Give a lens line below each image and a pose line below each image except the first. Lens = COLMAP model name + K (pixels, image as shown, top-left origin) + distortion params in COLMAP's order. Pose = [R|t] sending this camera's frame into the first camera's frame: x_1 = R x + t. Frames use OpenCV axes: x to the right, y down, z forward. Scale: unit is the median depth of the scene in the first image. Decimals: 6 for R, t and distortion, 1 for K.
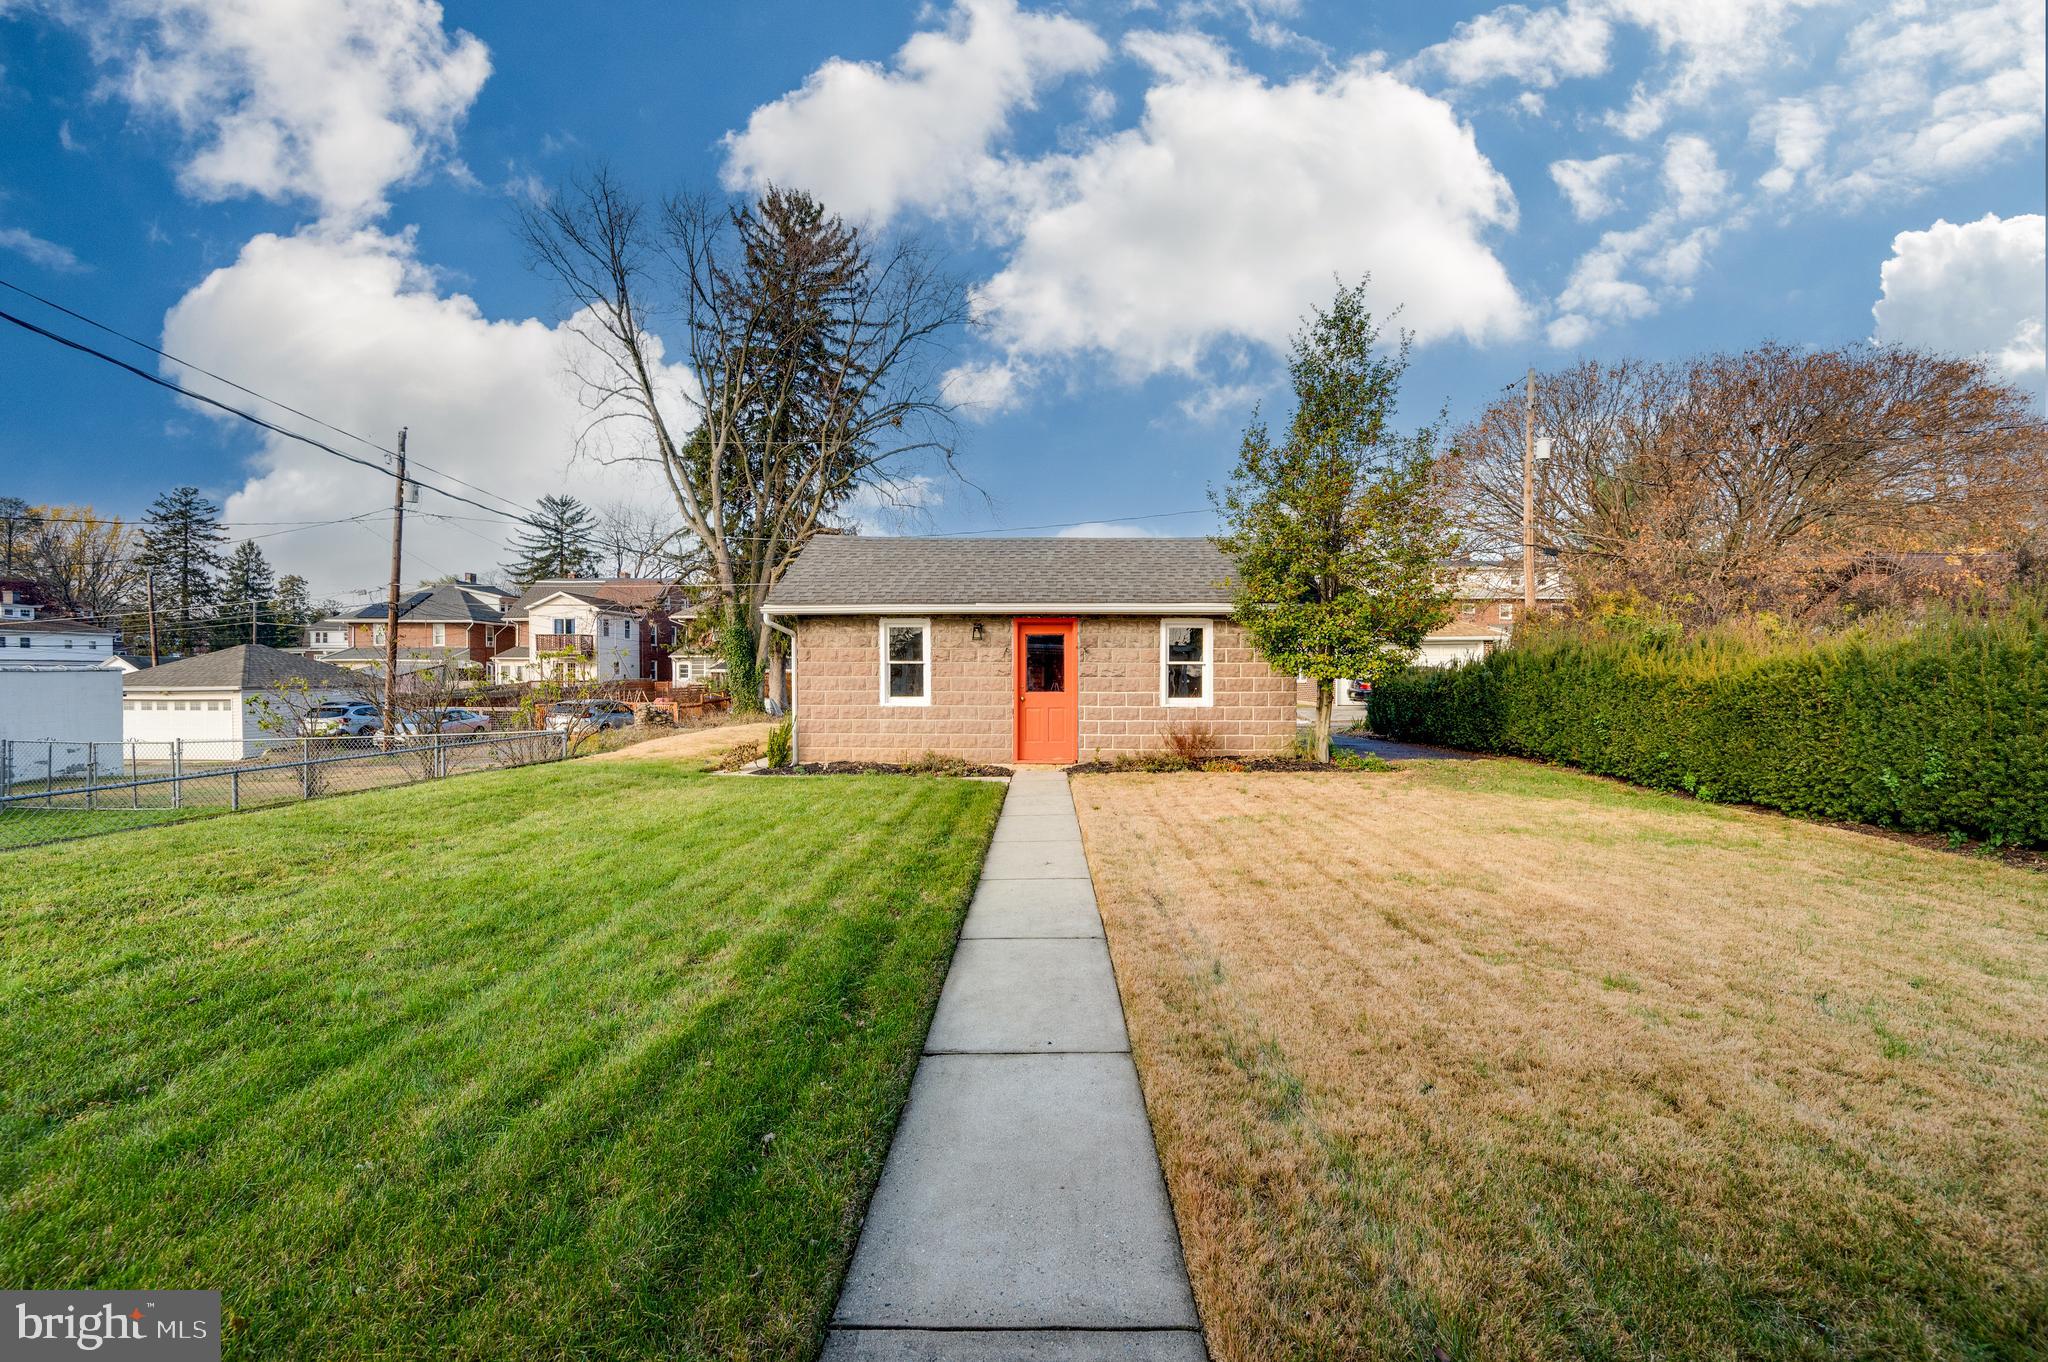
lens RADIAL K [[804.9, 0, 1030.6], [0, 804.9, 686.7], [0, 0, 1]] dist [-0.005505, 0.000330]
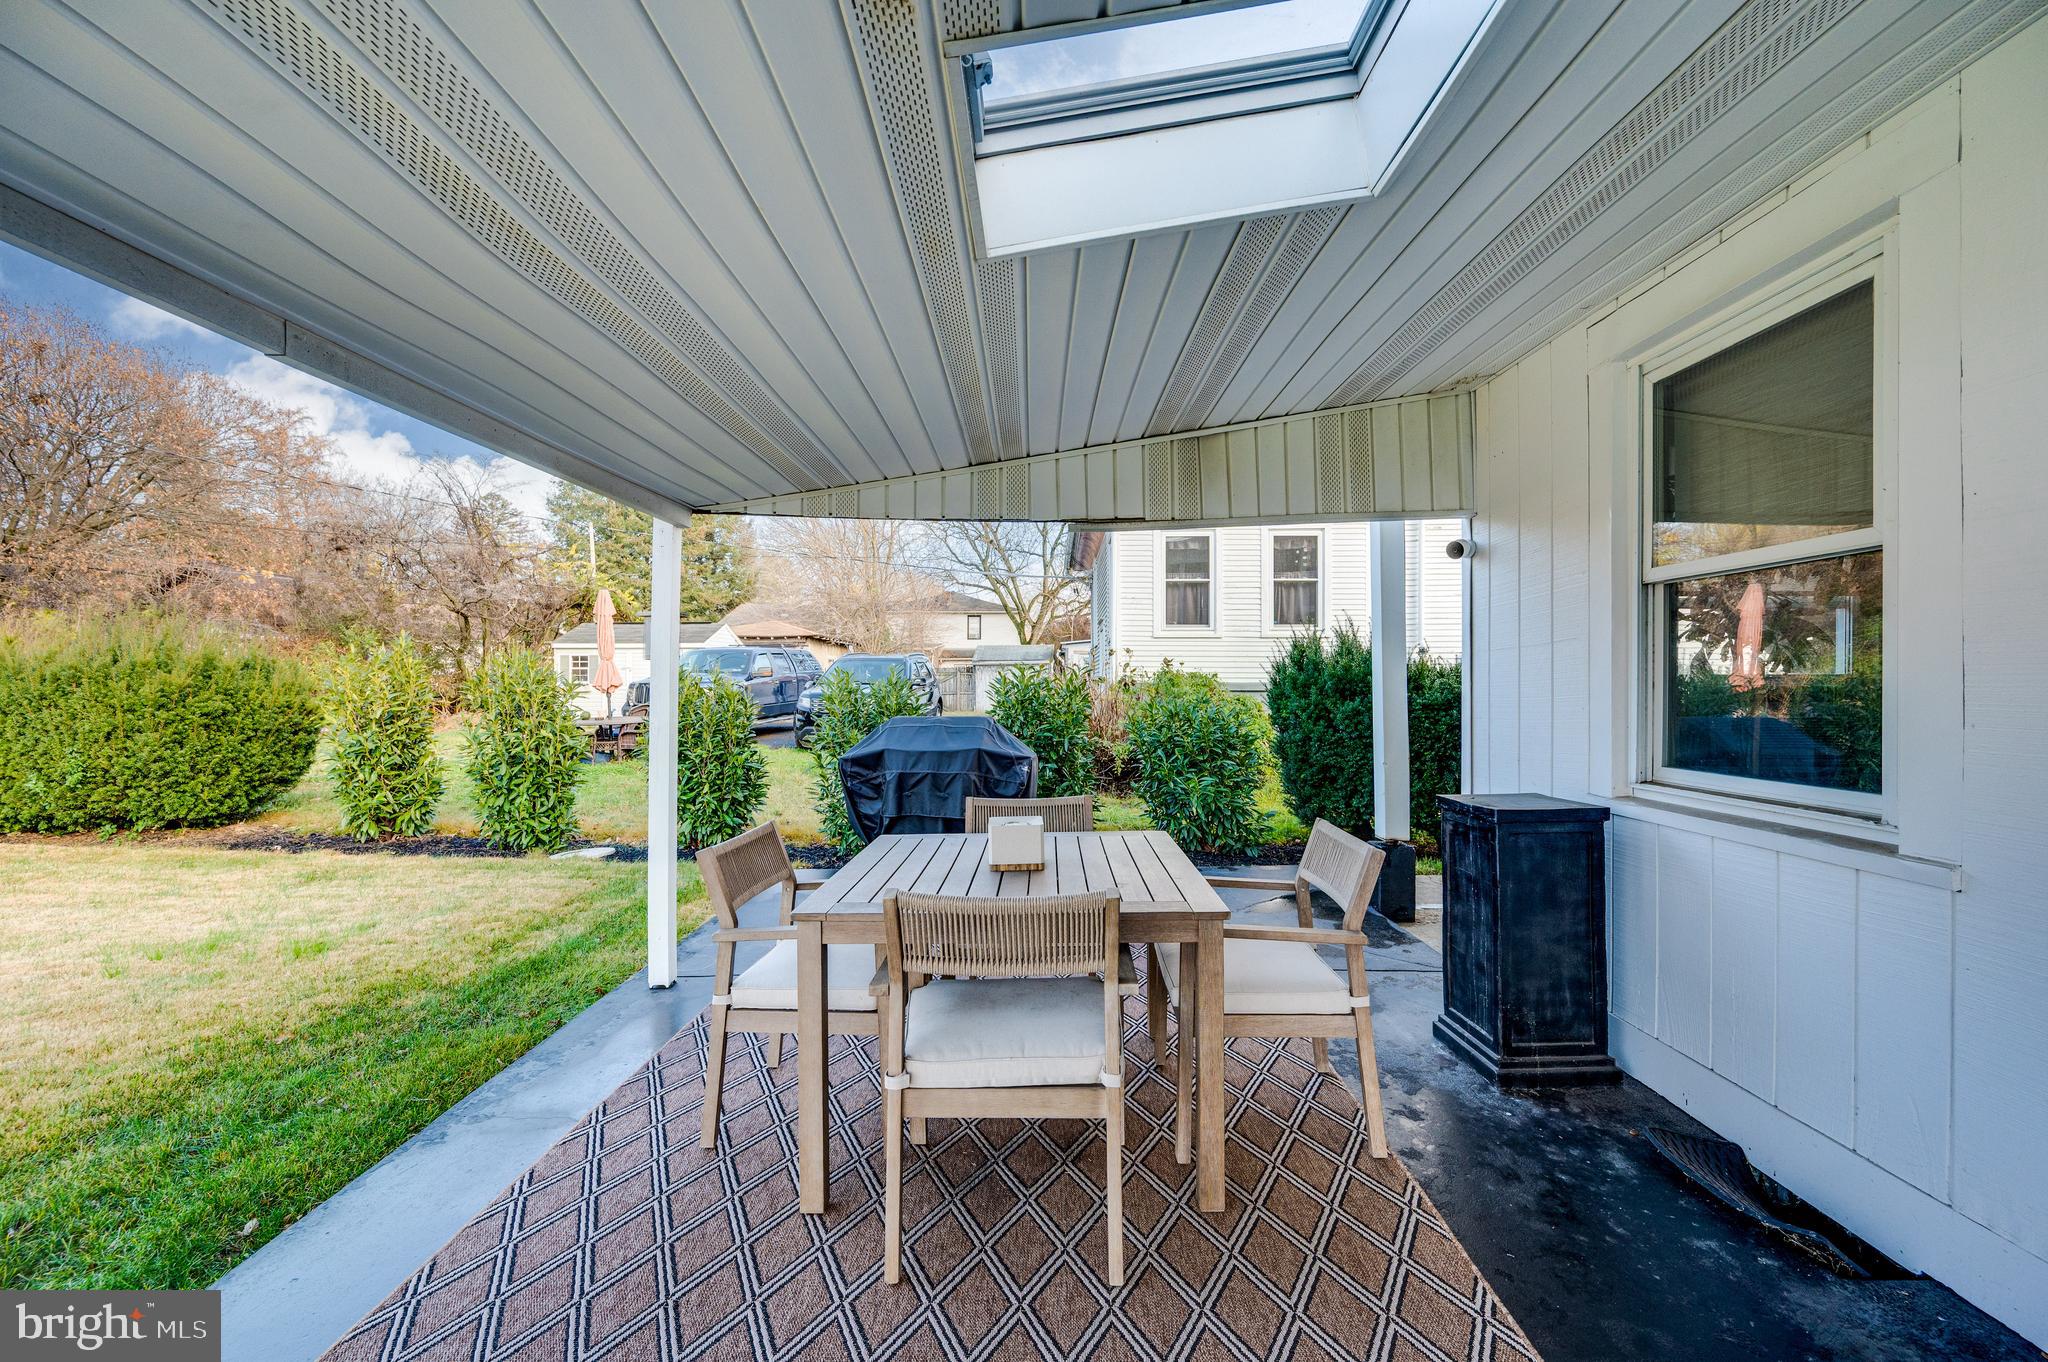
lens RADIAL K [[804.9, 0, 1026.0], [0, 804.9, 687.3], [0, 0, 1]] dist [-0.005505, 0.000330]
pose [[0.001663, -0.004440, 0.999989, 0.037673], [0.011249, 0.999927, 0.004421, 0.001410], [-0.999935, 0.011241, 0.001713, -0.131289]]
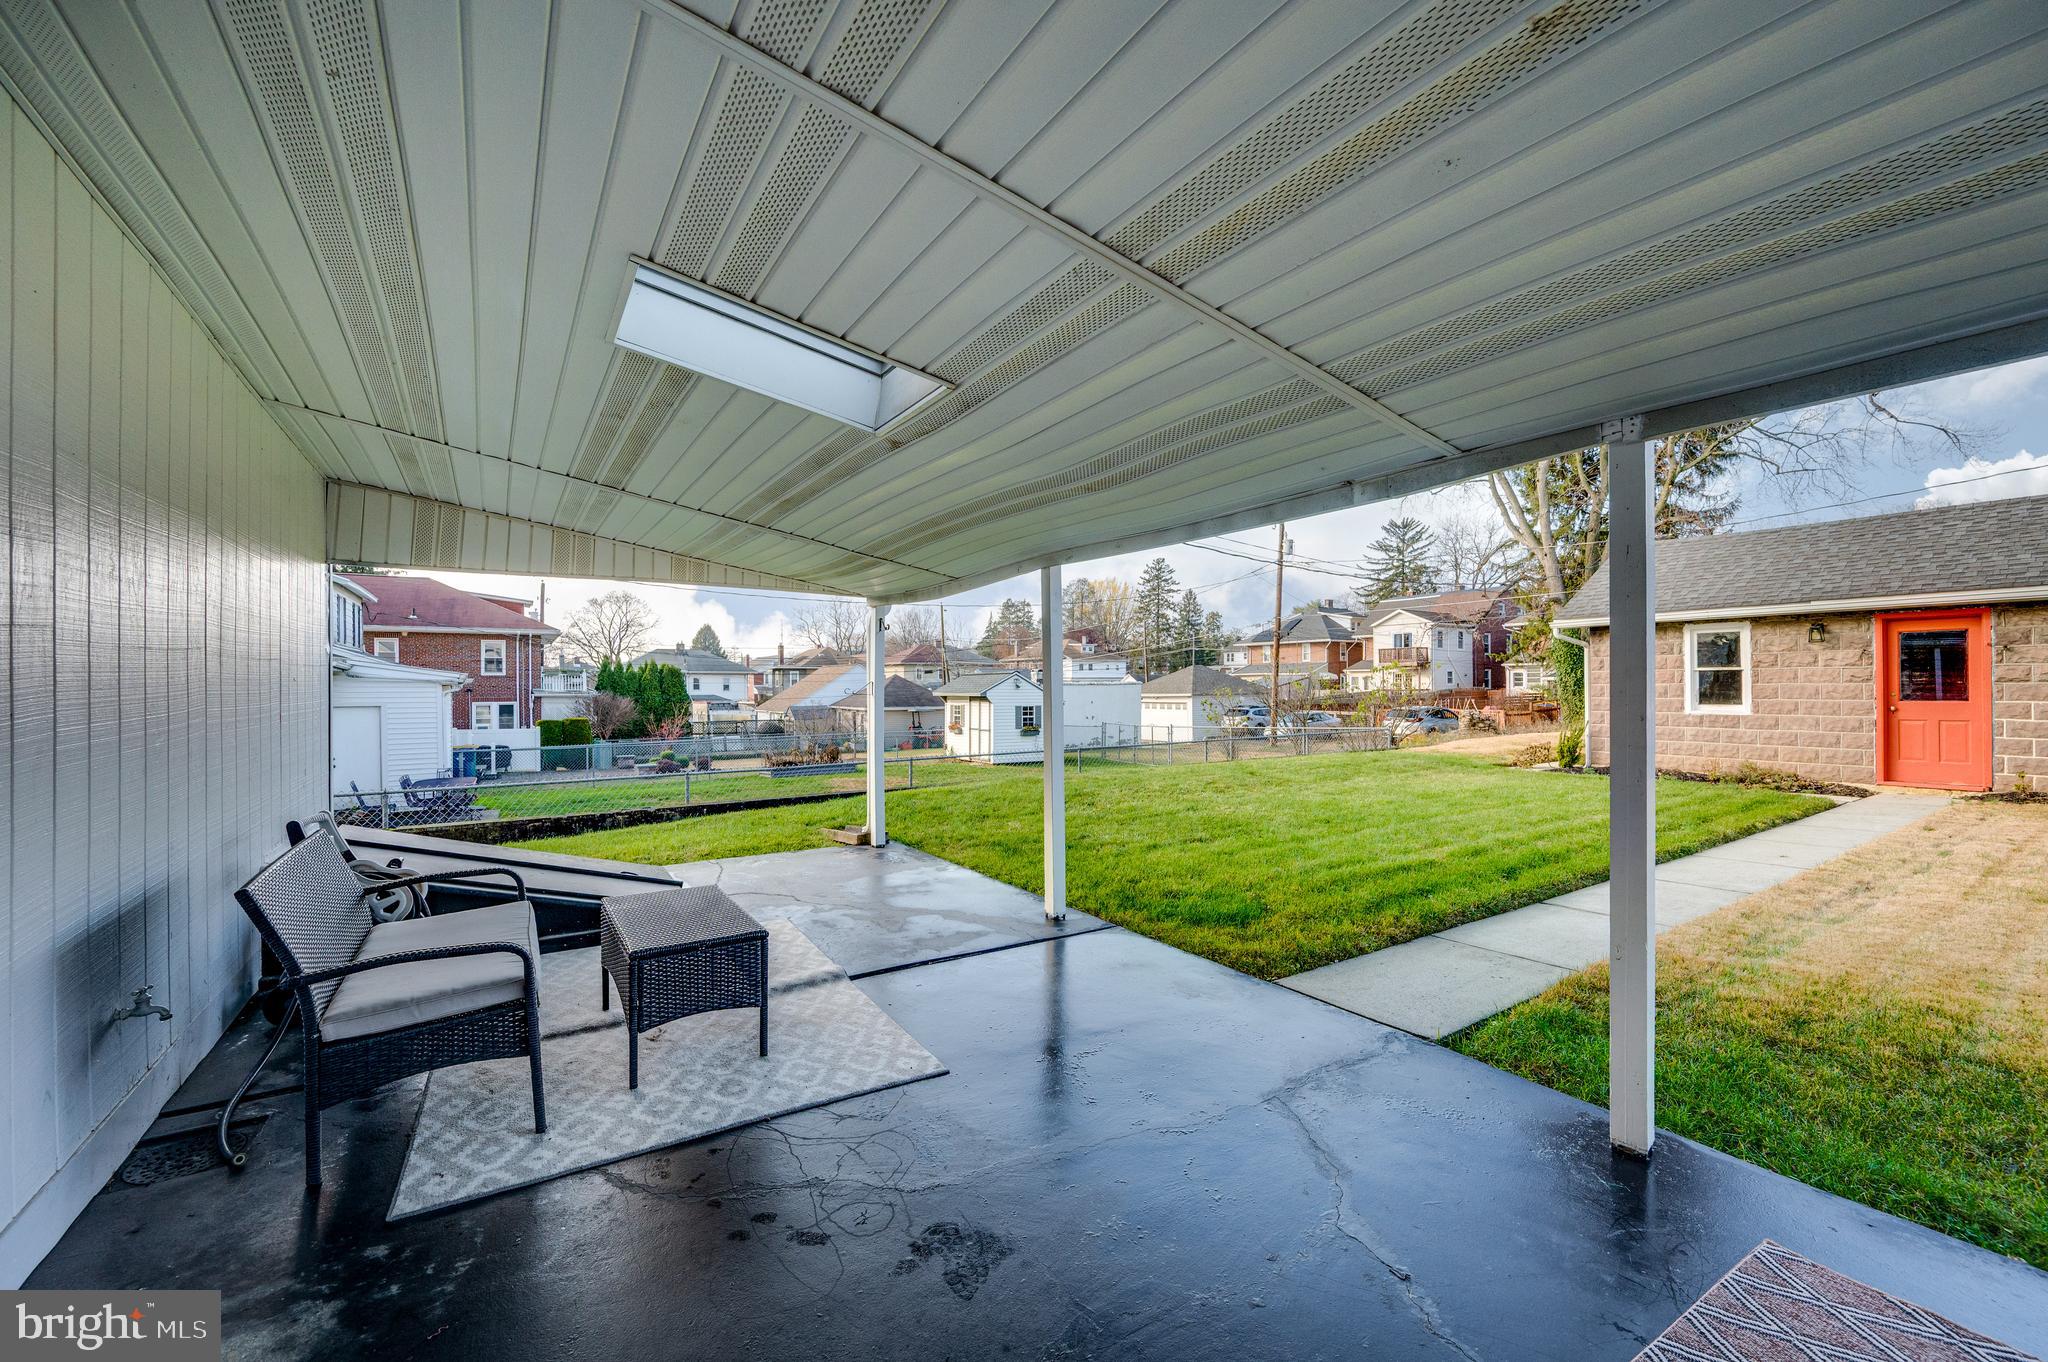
lens RADIAL K [[804.9, 0, 1028.3], [0, 804.9, 686.3], [0, 0, 1]] dist [-0.005505, 0.000330]
pose [[0.566806, -0.005815, -0.823831, 0.166929], [-0.003751, 0.999947, -0.009639, 0.002936], [0.823843, 0.008553, 0.566753, -0.222595]]
